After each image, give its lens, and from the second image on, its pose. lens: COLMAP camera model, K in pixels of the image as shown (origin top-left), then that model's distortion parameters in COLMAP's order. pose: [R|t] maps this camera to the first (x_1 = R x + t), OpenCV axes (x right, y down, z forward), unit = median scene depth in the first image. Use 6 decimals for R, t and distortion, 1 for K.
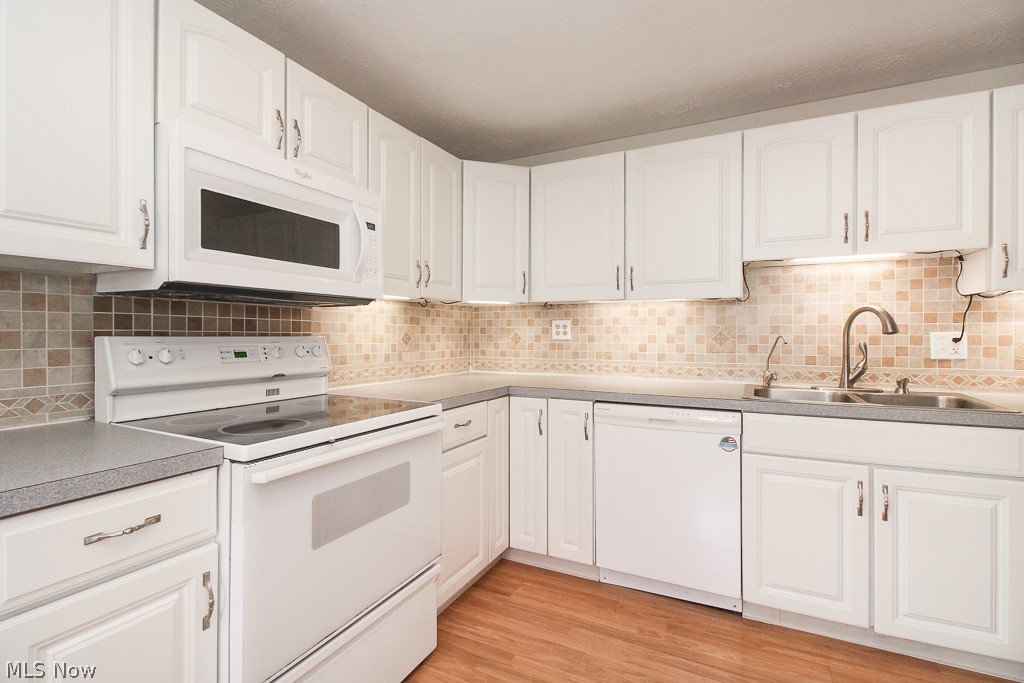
lens RADIAL K [[468.9, 0, 514.7], [0, 468.9, 332.1], [0, 0, 1]] dist [0.000347, -0.000790]
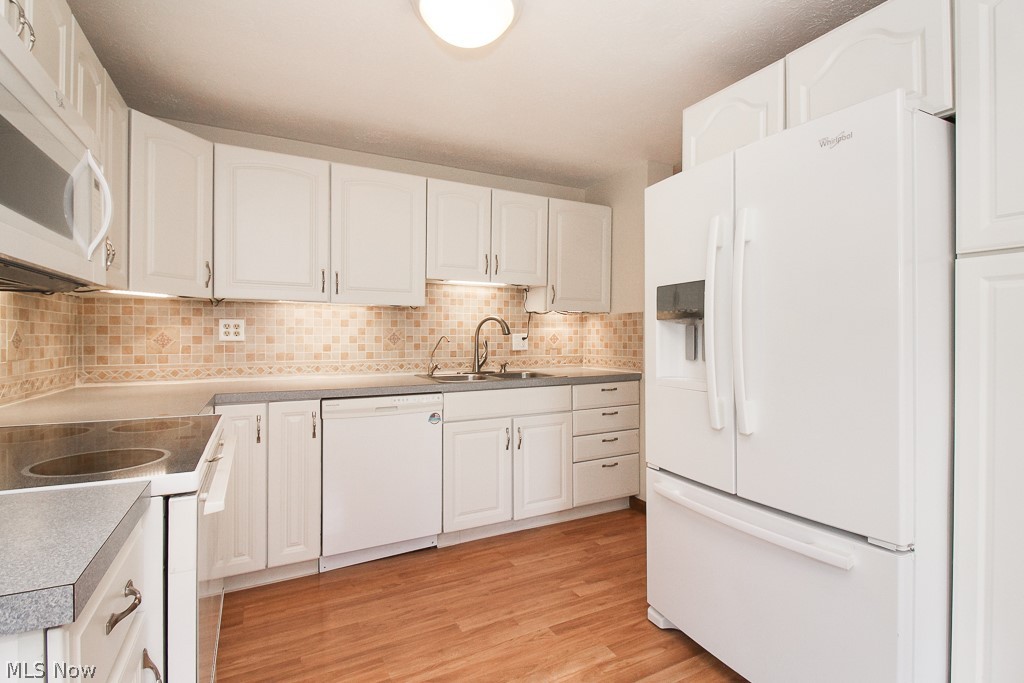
lens RADIAL K [[475.1, 0, 511.5], [0, 475.1, 334.9], [0, 0, 1]] dist [0.016198, -0.014338]
pose [[0.588428, 0.001656, 0.808548, -0.399283], [-0.003805, 0.999993, 0.000721, 0.002496], [-0.808541, -0.003501, 0.588430, 0.034076]]
